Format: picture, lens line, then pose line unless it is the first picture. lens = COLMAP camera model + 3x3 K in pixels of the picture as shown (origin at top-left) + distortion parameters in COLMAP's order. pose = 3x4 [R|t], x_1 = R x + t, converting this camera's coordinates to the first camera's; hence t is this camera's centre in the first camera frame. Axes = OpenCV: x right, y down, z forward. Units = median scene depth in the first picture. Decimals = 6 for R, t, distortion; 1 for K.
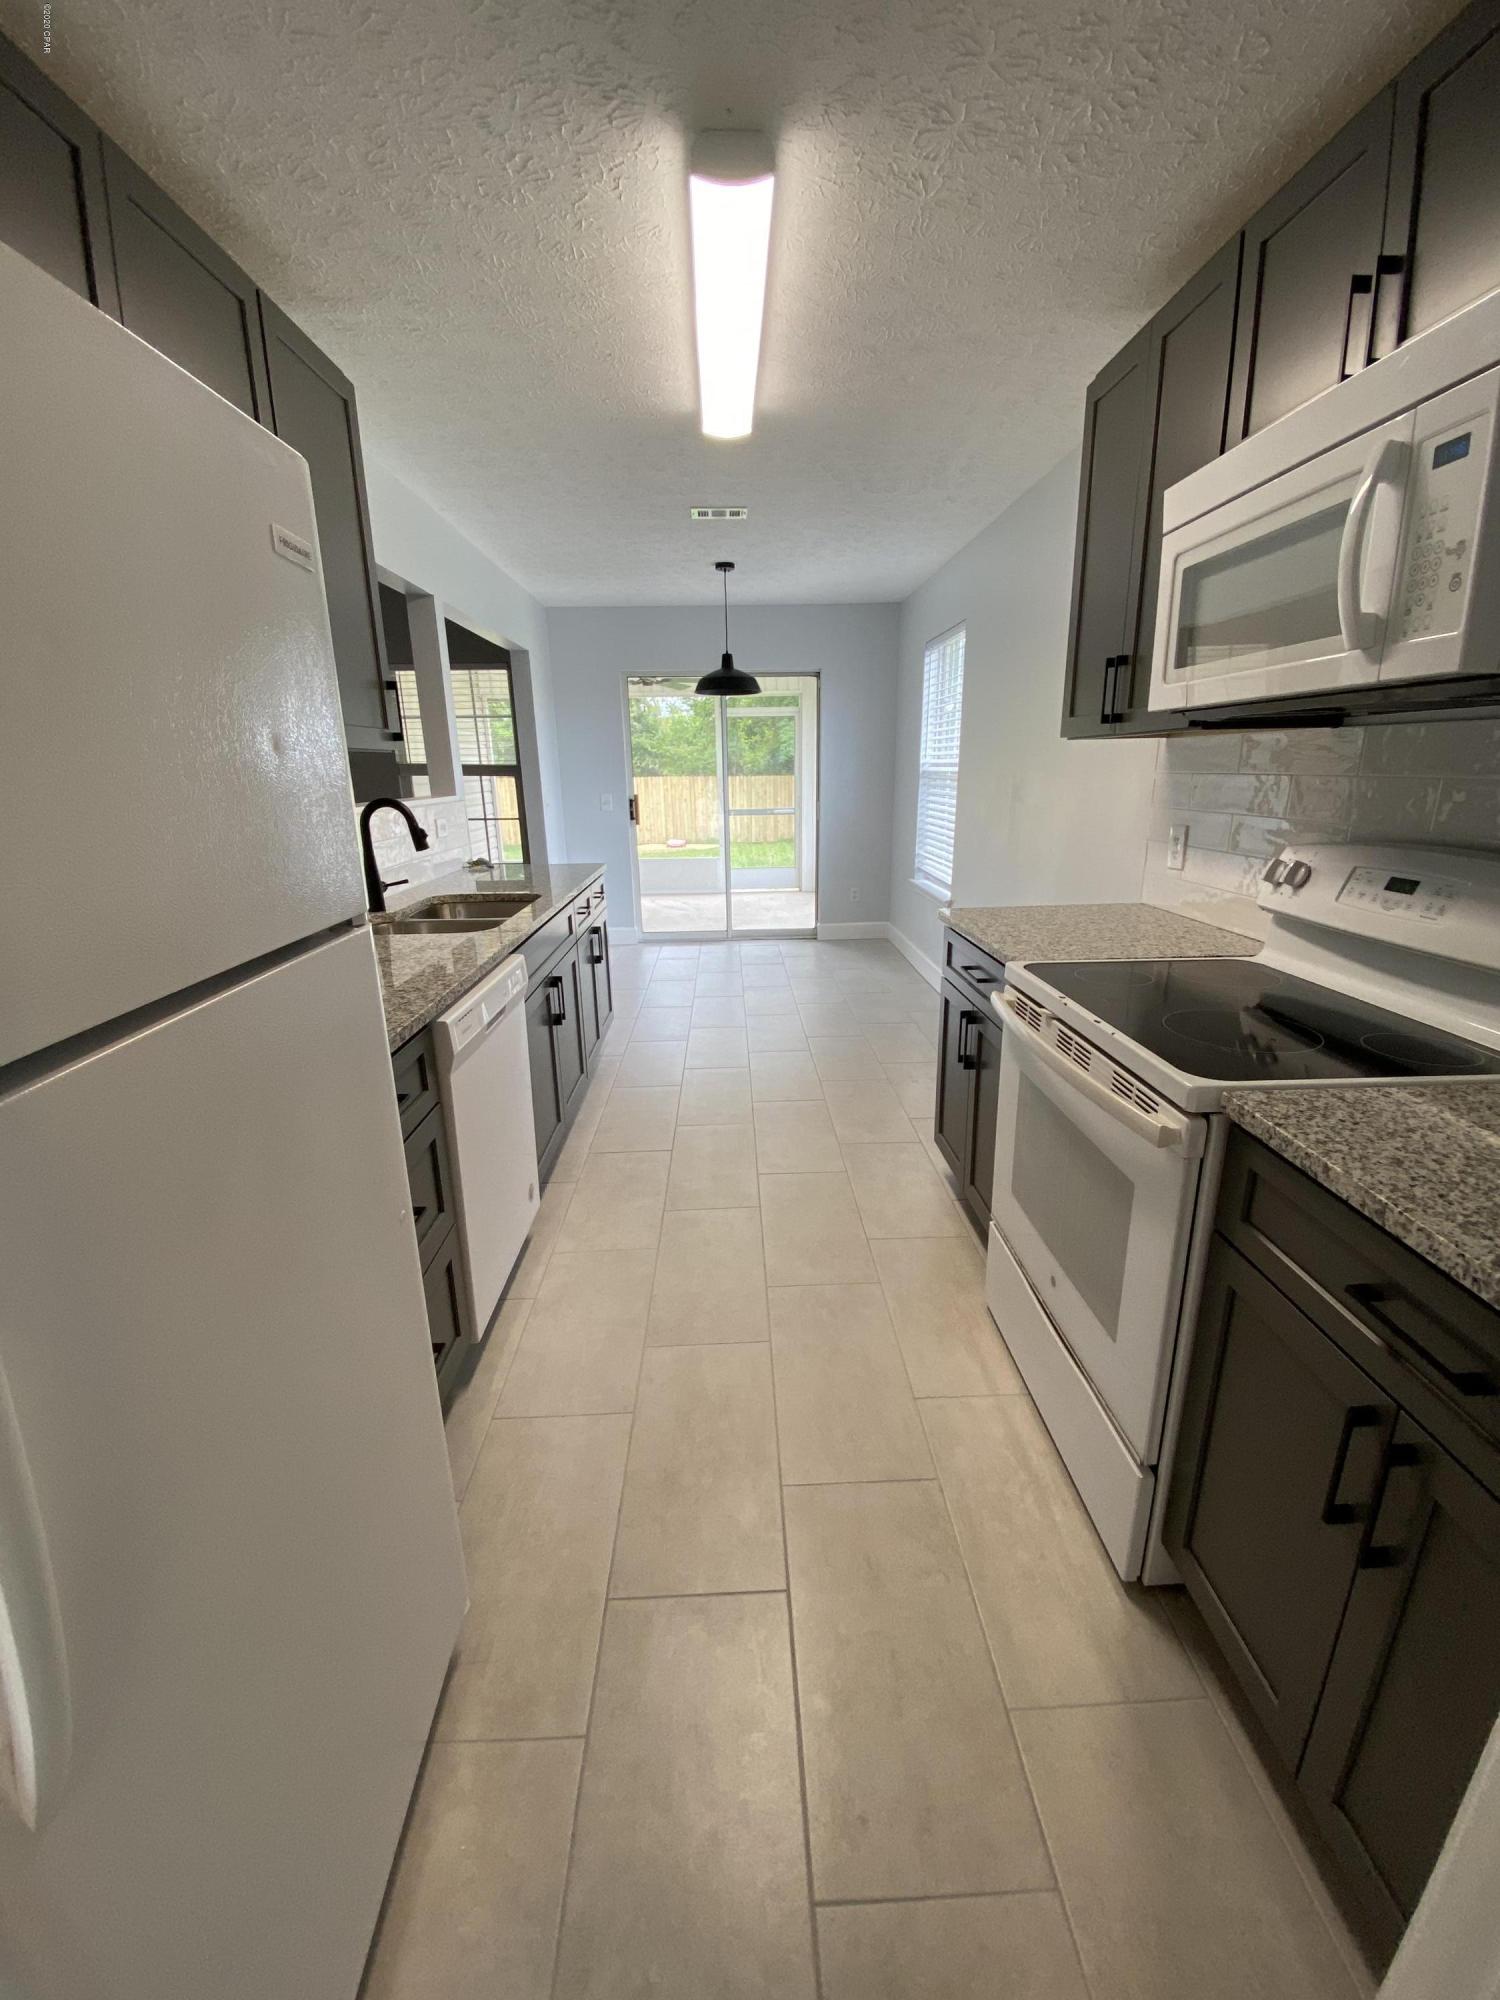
lens RADIAL K [[823.2, 0, 753.4], [0, 823.2, 997.0], [0, 0, 1]] dist [0.004230, 0.000089]
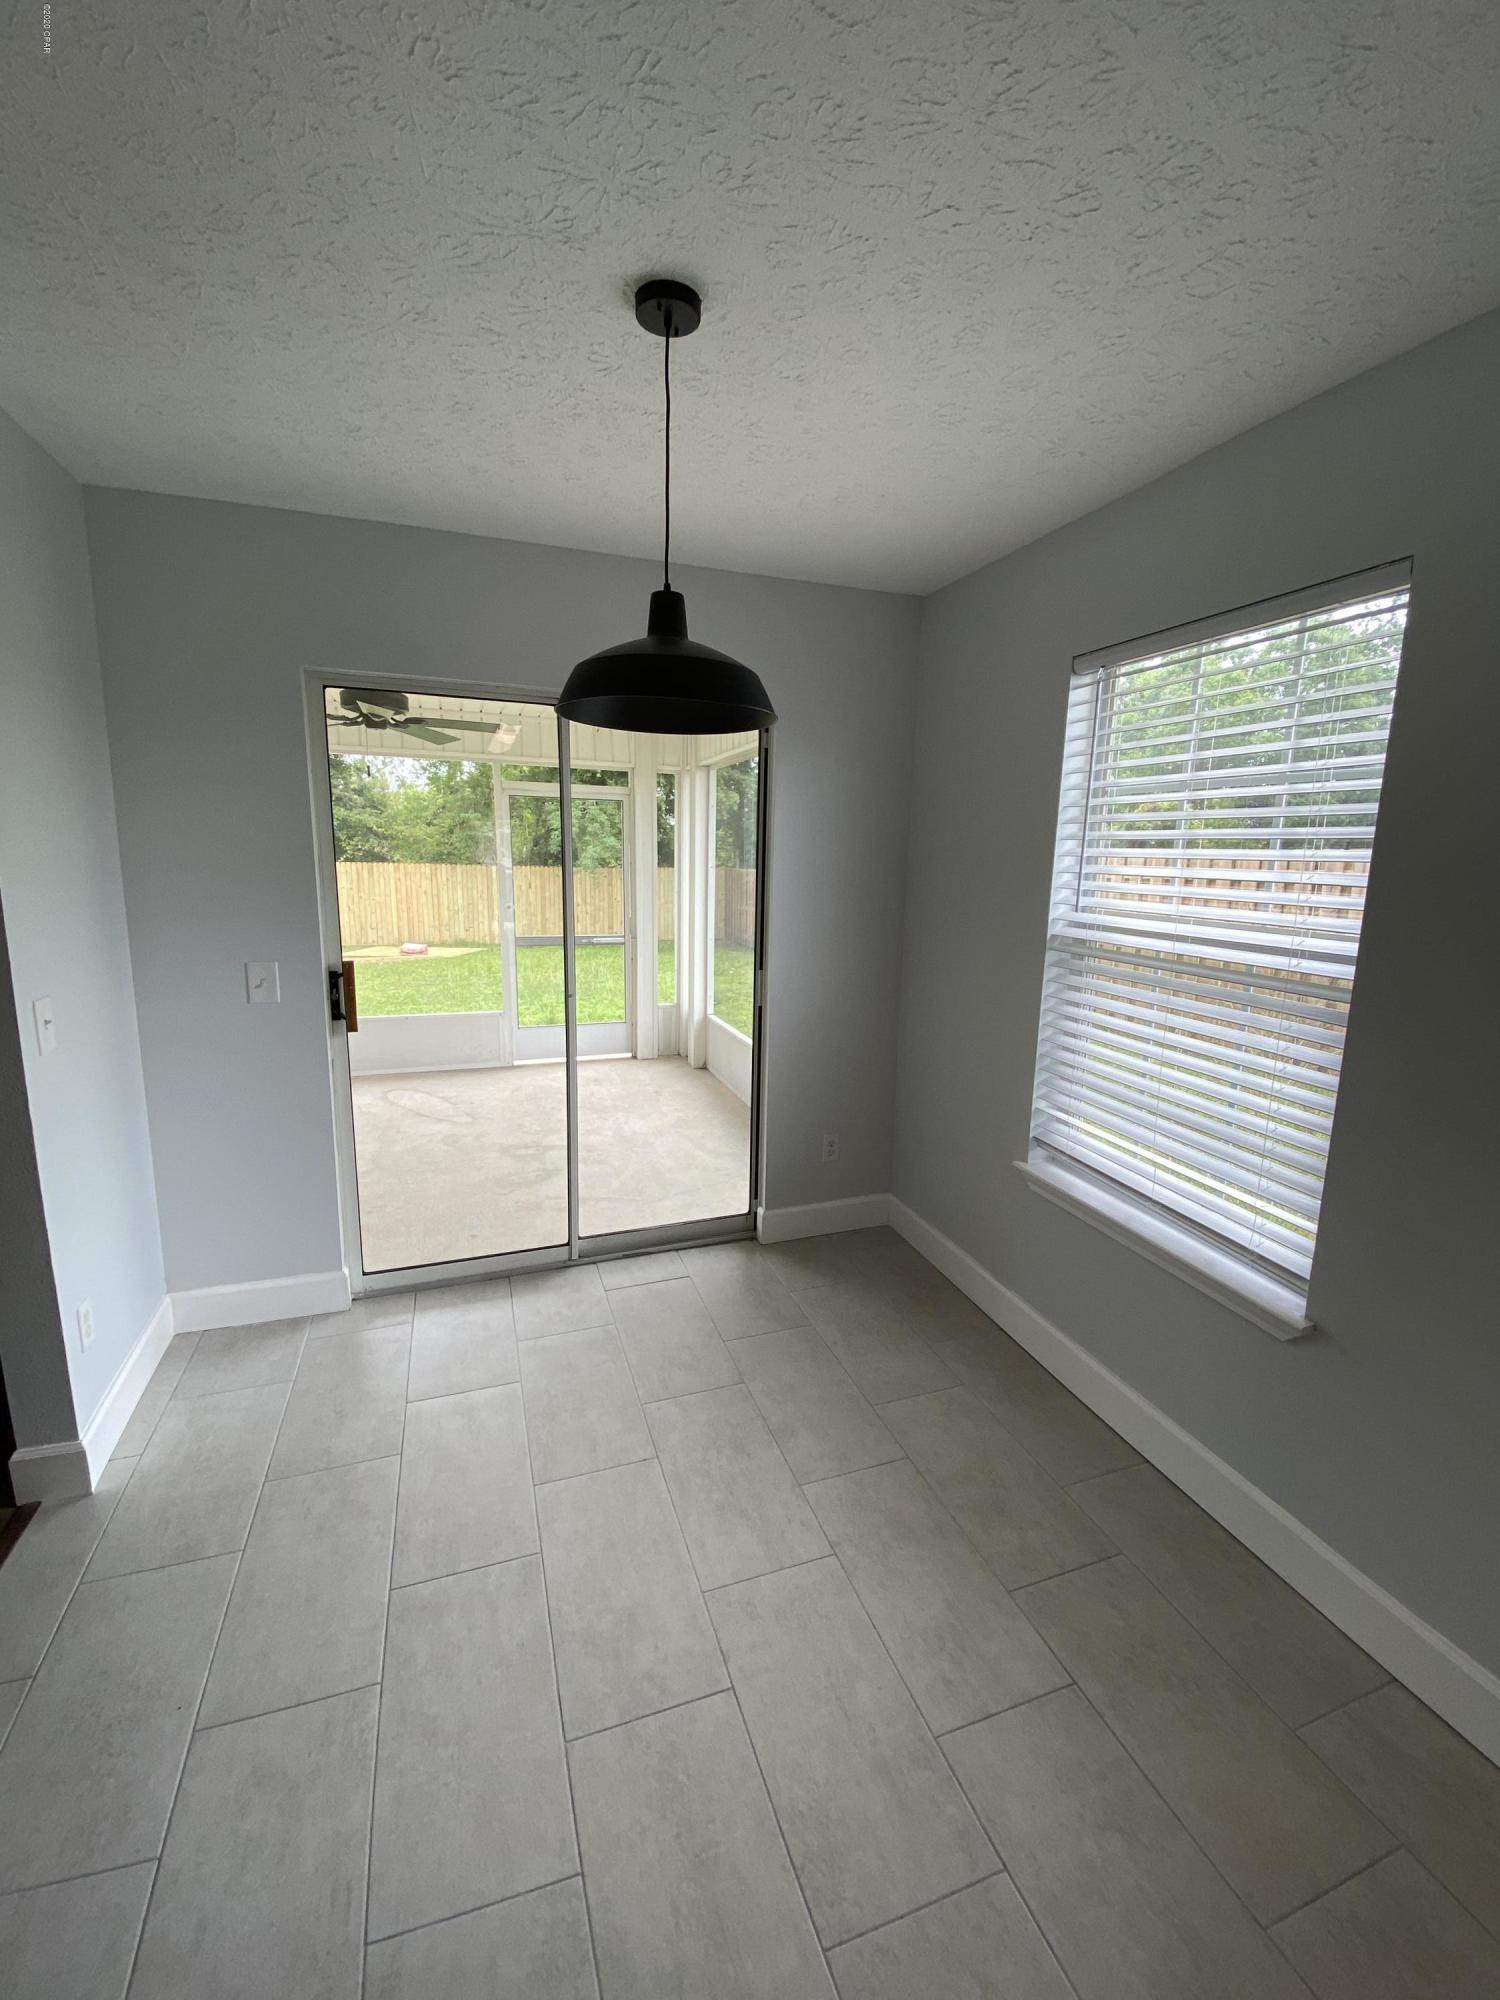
lens RADIAL K [[823.2, 0, 787.4], [0, 823.2, 994.6], [0, 0, 1]] dist [0.004230, 0.000089]
pose [[0.942764, -0.016173, 0.333069, -0.069001], [0.050772, 0.994140, -0.095439, -0.168498], [-0.329574, 0.106887, 0.938060, 0.511993]]
